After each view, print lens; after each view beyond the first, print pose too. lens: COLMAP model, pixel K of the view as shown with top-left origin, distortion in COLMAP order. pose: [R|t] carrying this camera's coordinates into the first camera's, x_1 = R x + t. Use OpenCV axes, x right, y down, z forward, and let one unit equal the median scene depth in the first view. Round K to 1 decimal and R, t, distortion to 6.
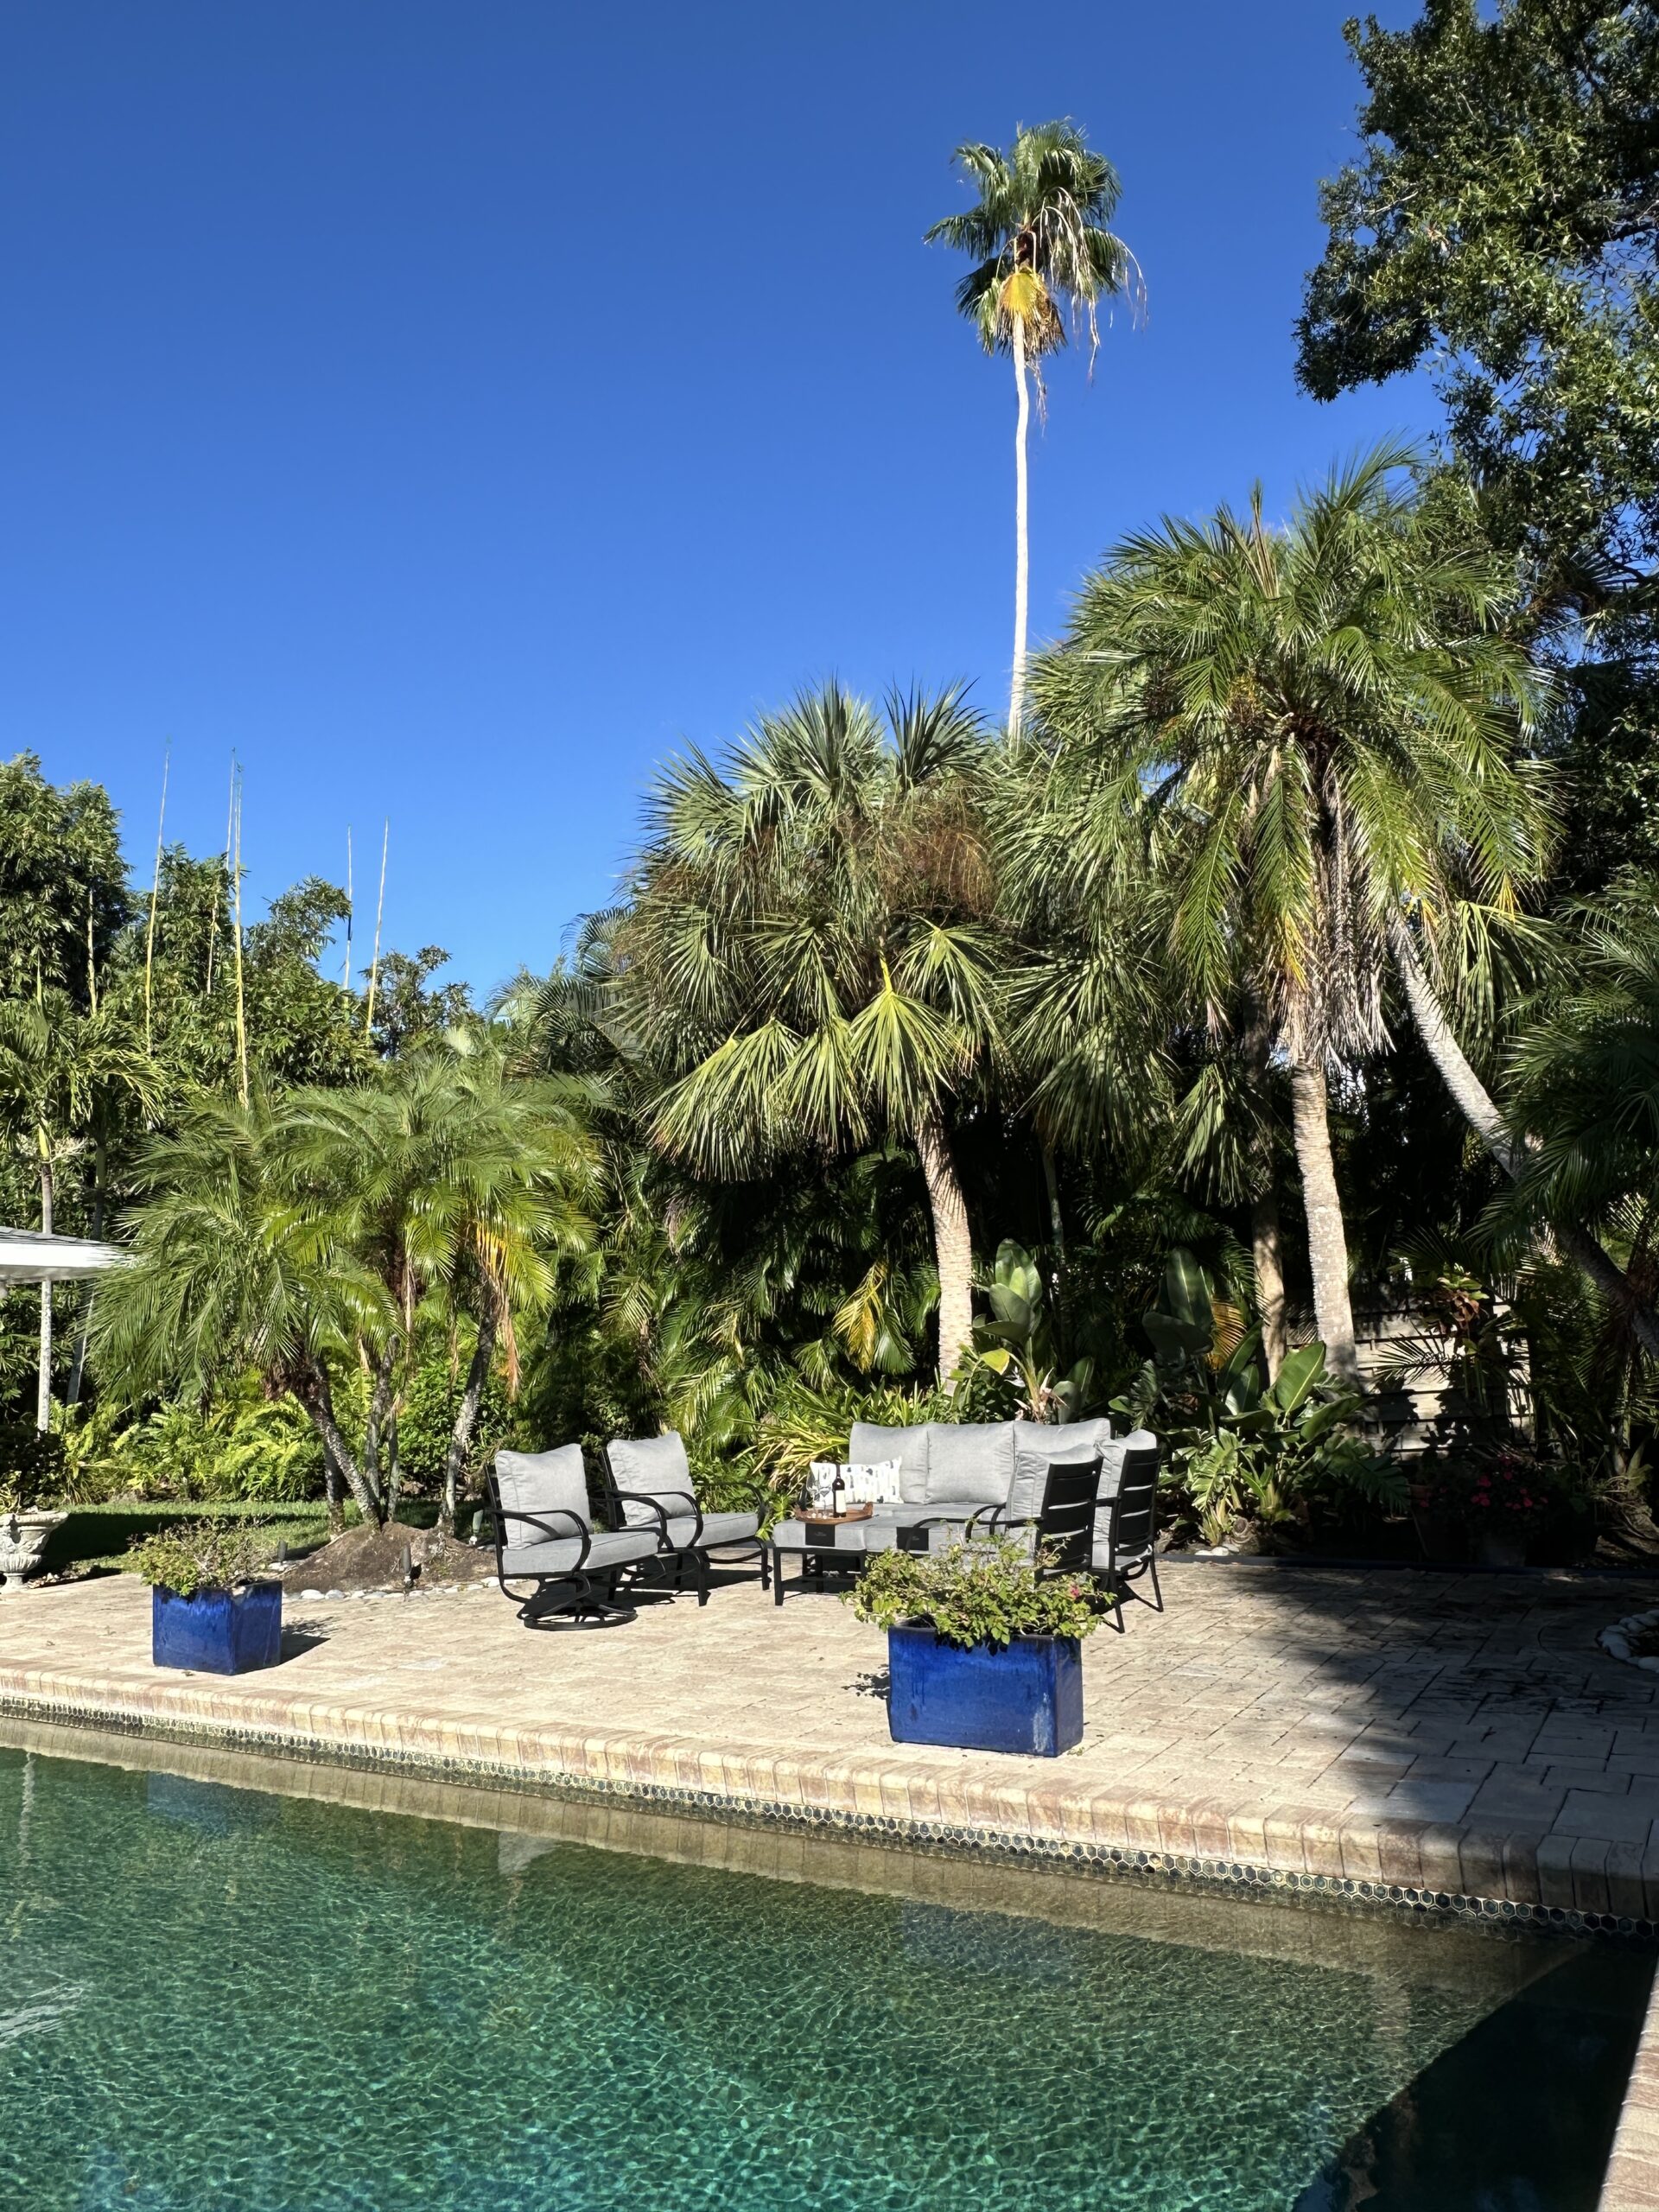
lens RADIAL K [[1565.4, 0, 825.9], [0, 1565.4, 1107.9], [0, 0, 1]] dist [0.009151, 0.001164]
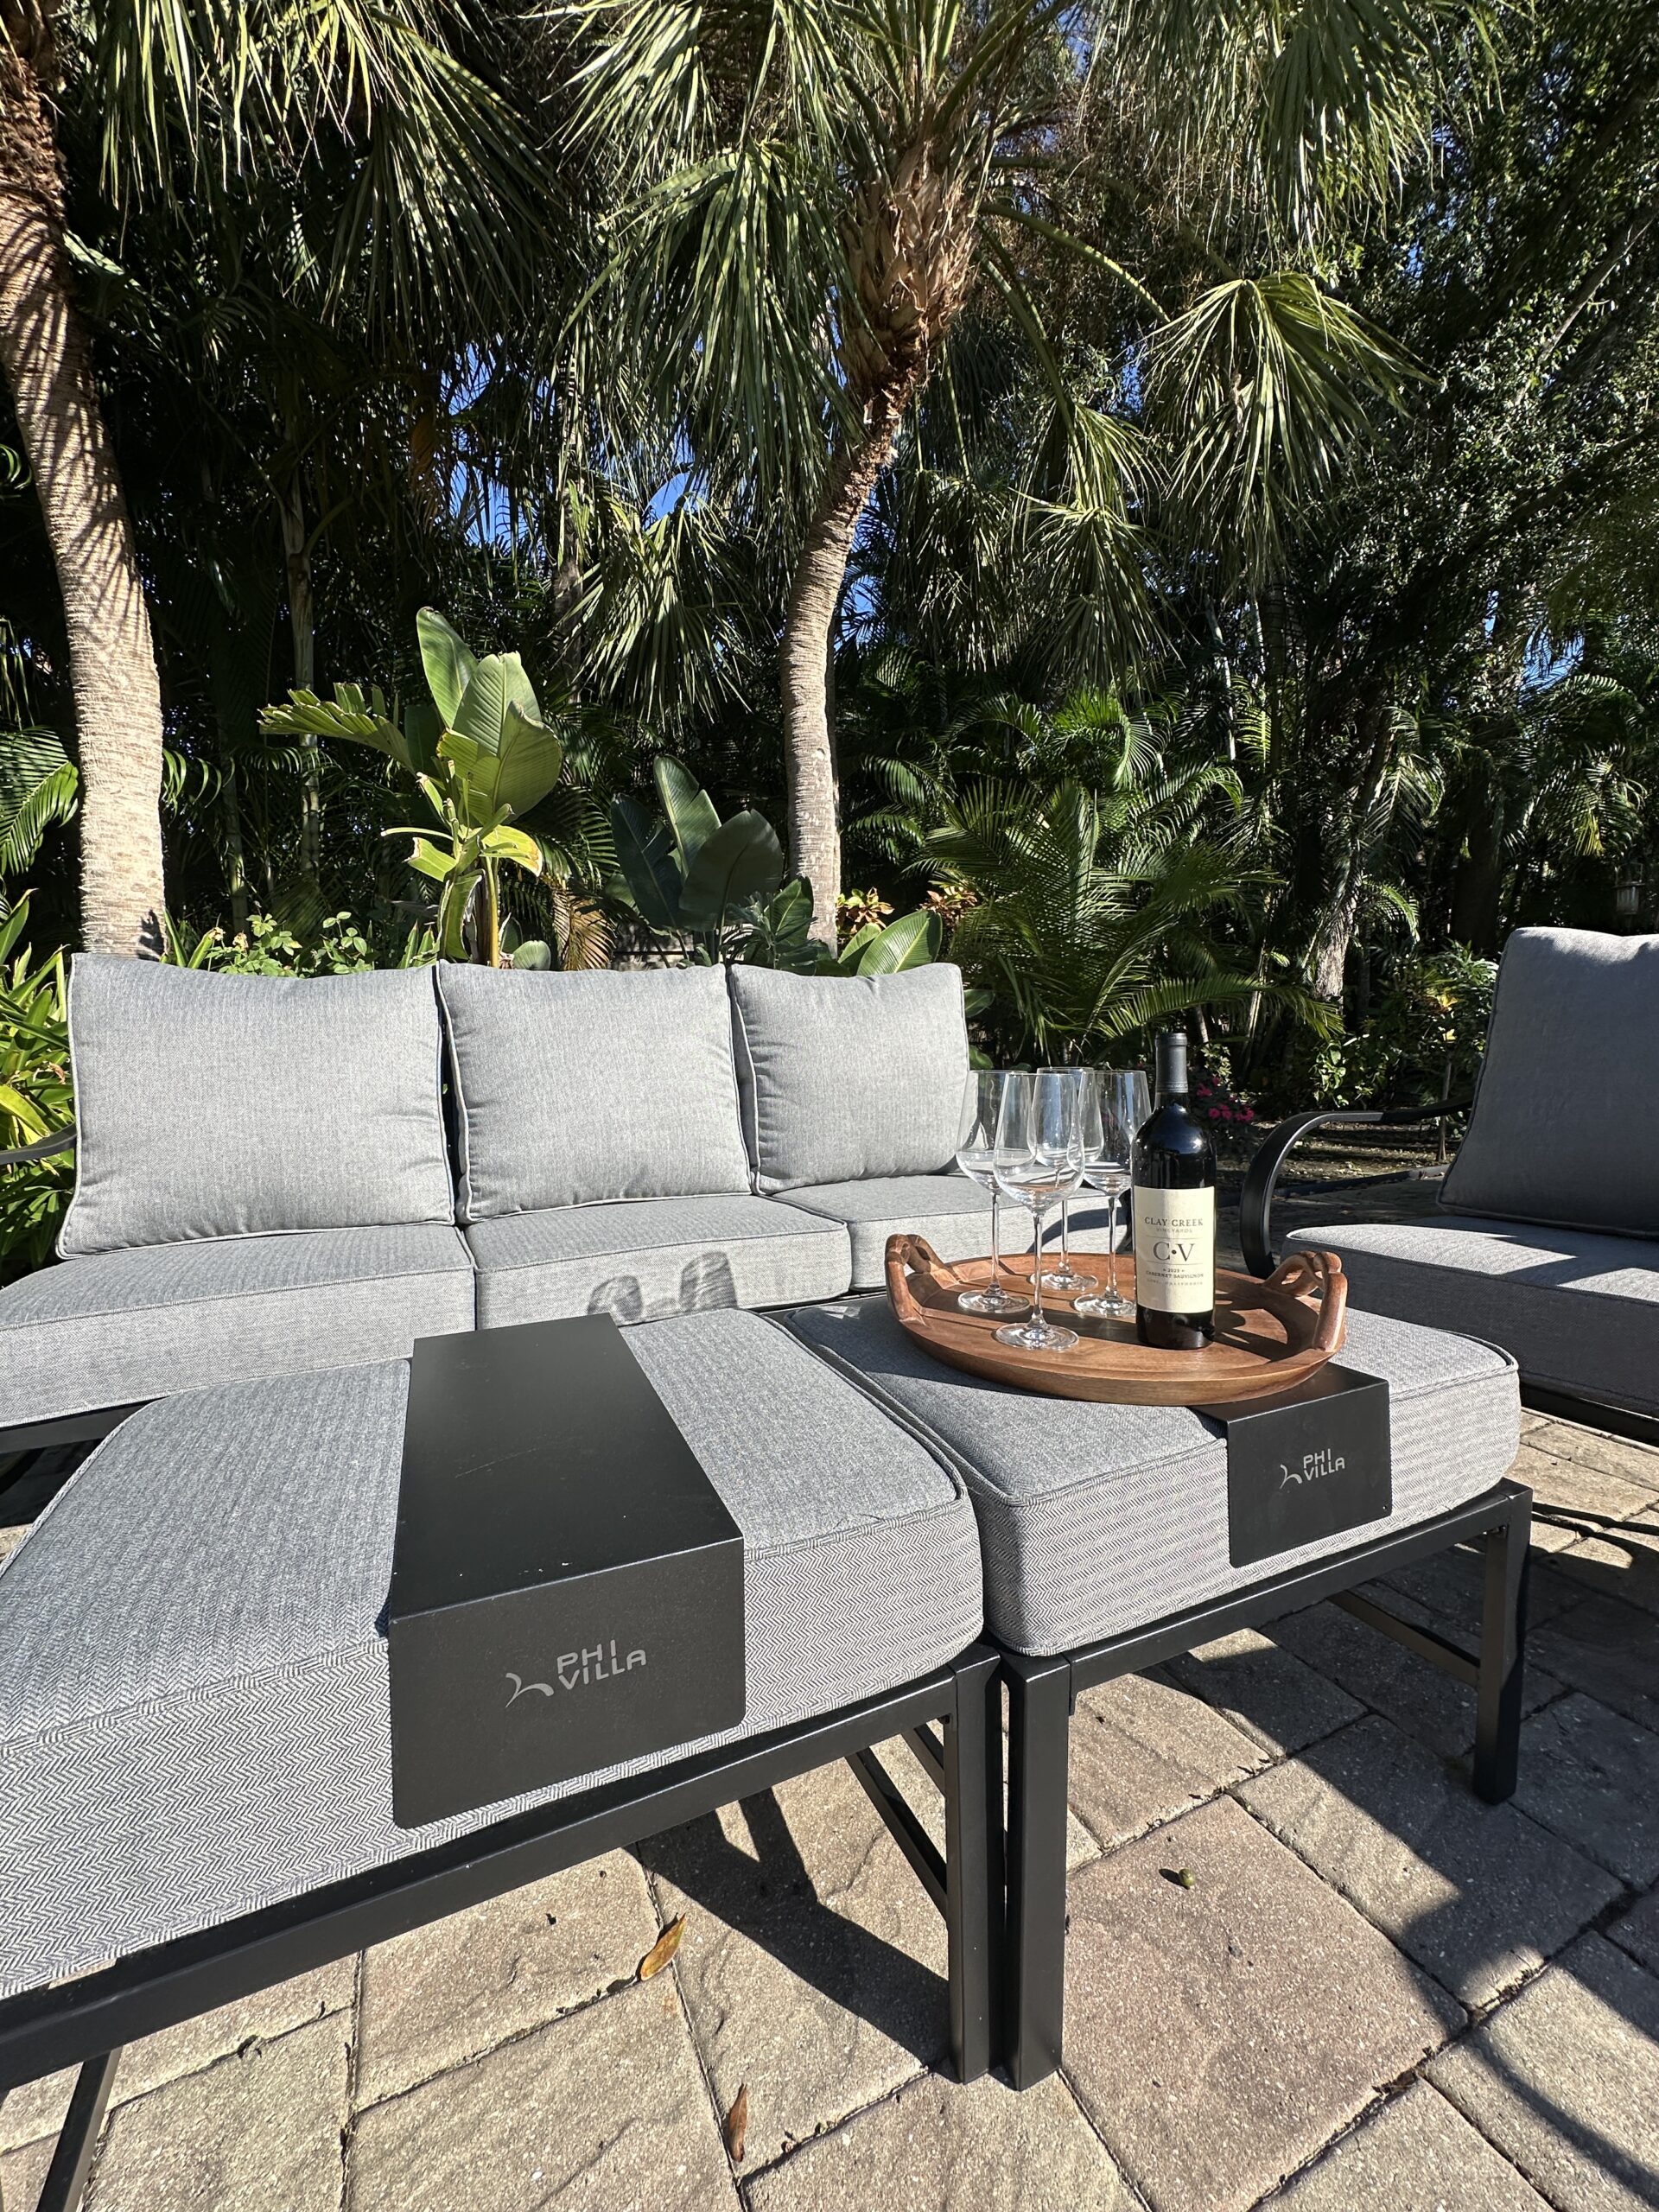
lens RADIAL K [[880.8, 0, 825.9], [0, 880.8, 1104.4], [0, 0, 1]] dist [-0.002608, 0.000038]
pose [[0.552796, -0.026497, 0.832896, -0.029008], [-0.136468, 0.983122, 0.121851, 0.150483], [-0.822067, -0.181022, 0.539849, 0.646265]]
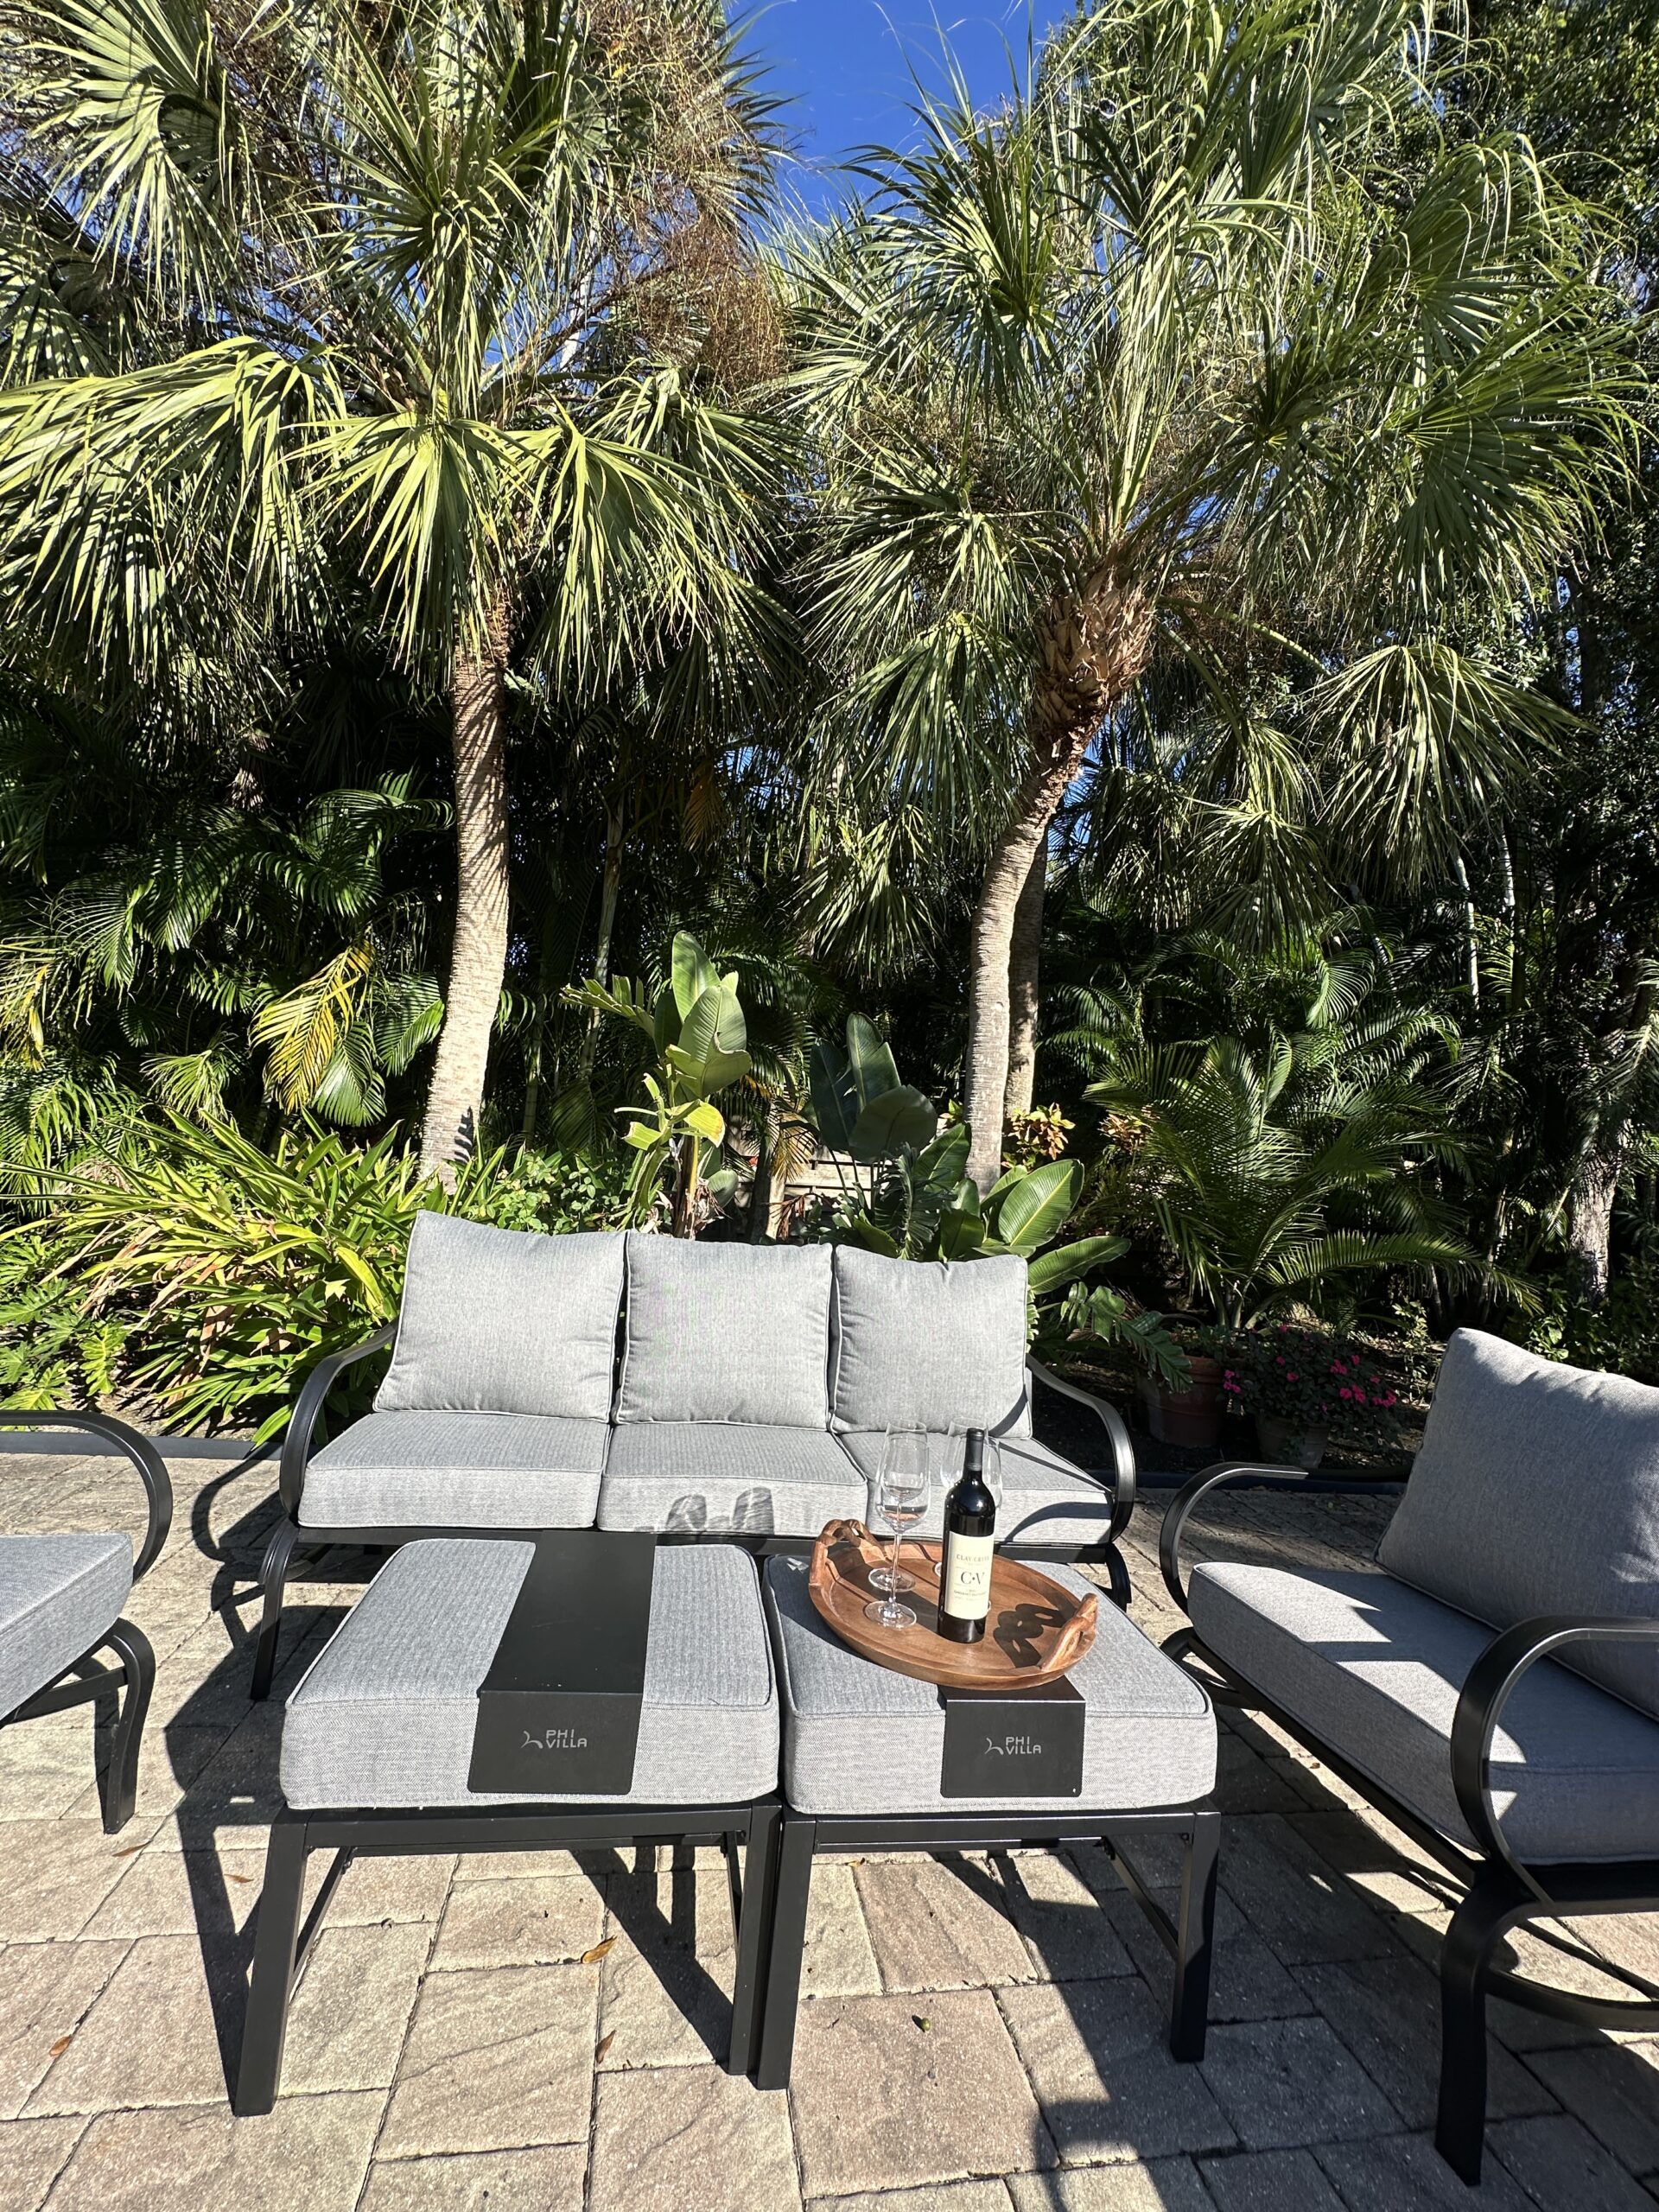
lens RADIAL K [[880.8, 0, 825.1], [0, 880.8, 1105.6], [0, 0, 1]] dist [-0.002608, 0.000038]
pose [[0.735626, 0.169830, 0.655754, -0.049568], [-0.227488, 0.973776, 0.003004, 0.116536], [-0.638047, -0.151386, 0.754969, 0.601520]]
